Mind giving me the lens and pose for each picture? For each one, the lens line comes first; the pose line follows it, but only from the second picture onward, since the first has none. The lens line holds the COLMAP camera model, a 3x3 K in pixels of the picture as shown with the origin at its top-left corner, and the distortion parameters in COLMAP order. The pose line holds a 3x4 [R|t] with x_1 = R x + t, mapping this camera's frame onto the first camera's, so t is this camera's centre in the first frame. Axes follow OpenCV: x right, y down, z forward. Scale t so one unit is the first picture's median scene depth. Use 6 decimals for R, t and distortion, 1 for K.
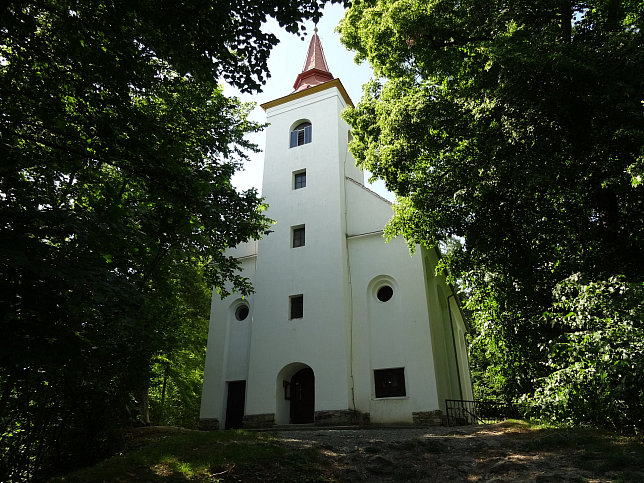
lens RADIAL K [[446.8, 0, 322.0], [0, 446.8, 241.5], [0, 0, 1]] dist [-0.160542, -0.000231]
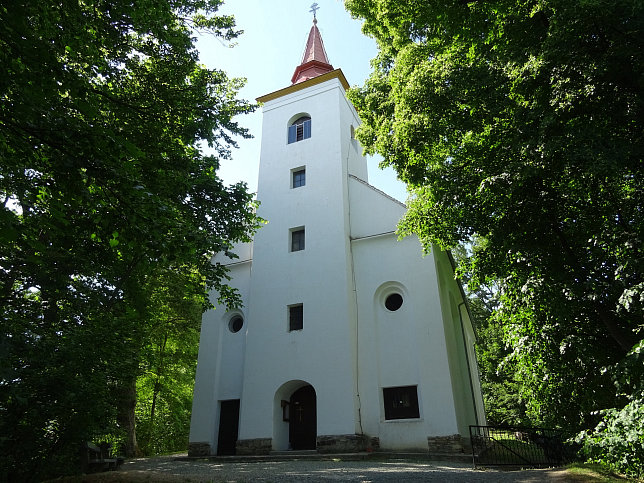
lens RADIAL K [[446.8, 0, 322.0], [0, 446.8, 241.5], [0, 0, 1]] dist [-0.160542, -0.000231]
pose [[0.999977, -0.006772, -0.000284, -0.003375], [0.006768, 0.999879, -0.013971, 0.006779], [0.000379, 0.013969, 0.999902, 0.116870]]
